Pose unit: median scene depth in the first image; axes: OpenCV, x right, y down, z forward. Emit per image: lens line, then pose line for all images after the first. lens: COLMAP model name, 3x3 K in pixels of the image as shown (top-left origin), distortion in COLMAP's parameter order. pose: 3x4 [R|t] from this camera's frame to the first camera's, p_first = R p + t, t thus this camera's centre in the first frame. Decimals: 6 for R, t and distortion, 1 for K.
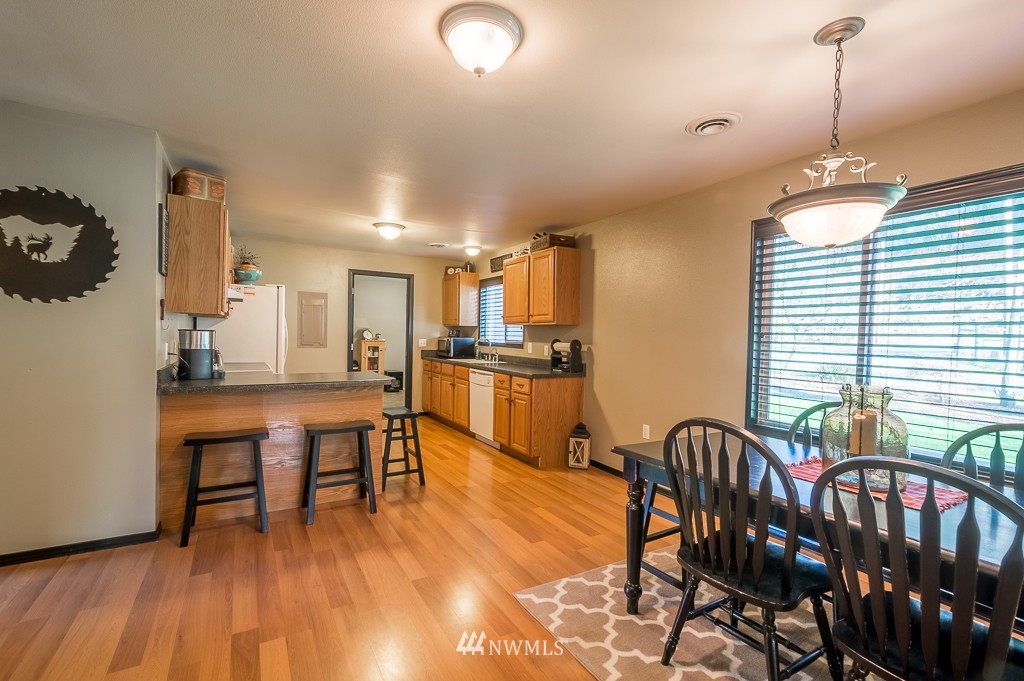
lens RADIAL K [[449.7, 0, 508.9], [0, 449.7, 348.3], [0, 0, 1]] dist [0.000052, -0.000213]
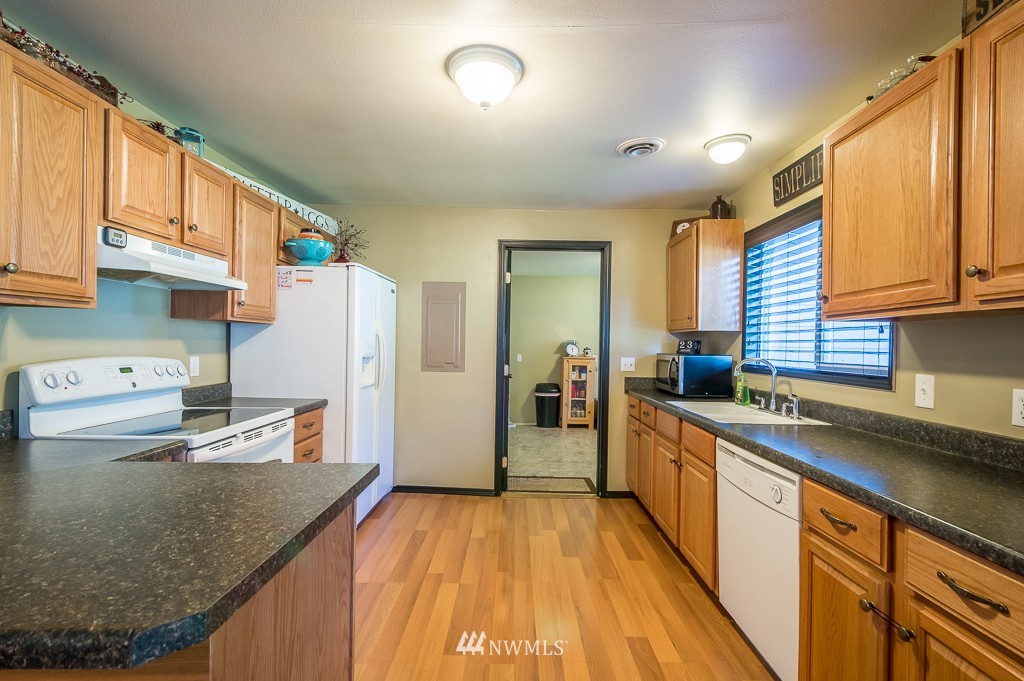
lens RADIAL K [[449.7, 0, 508.9], [0, 449.7, 348.3], [0, 0, 1]] dist [0.000052, -0.000213]
pose [[0.853771, -0.004000, -0.520633, -0.033813], [-0.013003, 0.999495, -0.029003, -0.015310], [0.520486, 0.031532, 0.853288, 0.507171]]
